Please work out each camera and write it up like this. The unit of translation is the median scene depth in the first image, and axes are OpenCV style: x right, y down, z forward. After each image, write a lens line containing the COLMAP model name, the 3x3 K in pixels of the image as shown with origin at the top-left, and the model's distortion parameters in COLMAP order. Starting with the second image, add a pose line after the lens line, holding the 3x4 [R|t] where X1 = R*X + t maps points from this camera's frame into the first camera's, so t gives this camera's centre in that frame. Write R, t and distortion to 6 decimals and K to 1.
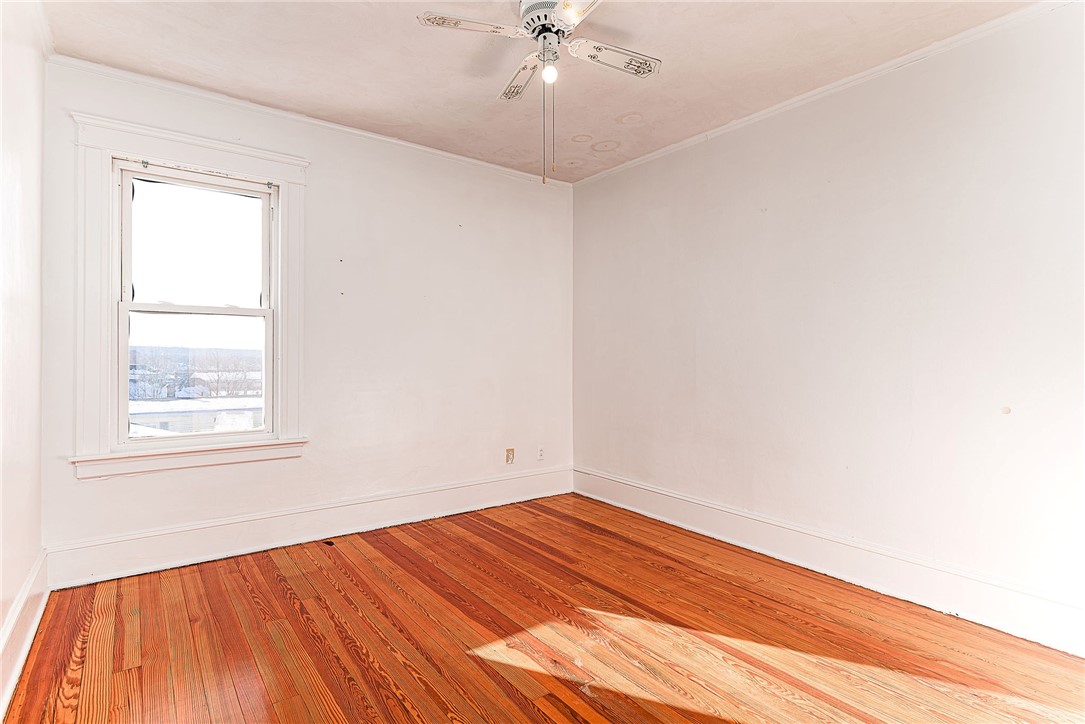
lens RADIAL K [[544.9, 0, 540.6], [0, 544.9, 358.1], [0, 0, 1]] dist [0.005079, -0.000074]
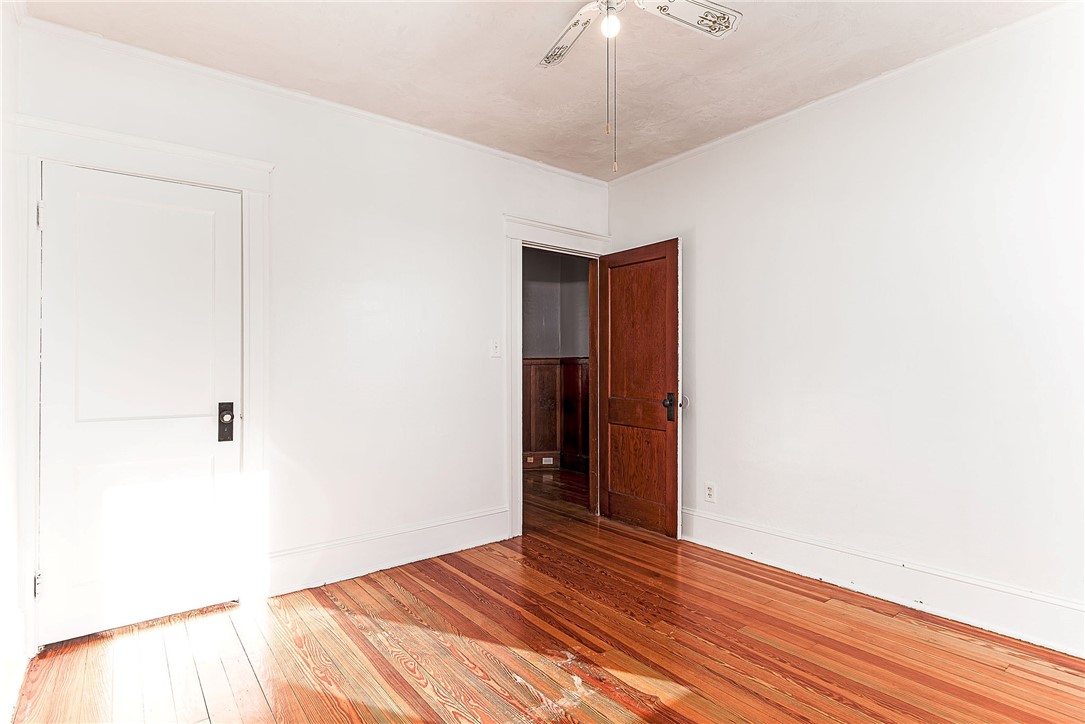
lens RADIAL K [[544.9, 0, 548.8], [0, 544.9, 362.3], [0, 0, 1]] dist [0.005079, -0.000074]
pose [[-0.999374, 0.000982, -0.035353, 0.155608], [0.000937, 0.999999, 0.001282, -0.017103], [0.035355, 0.001248, -0.999374, 1.988007]]
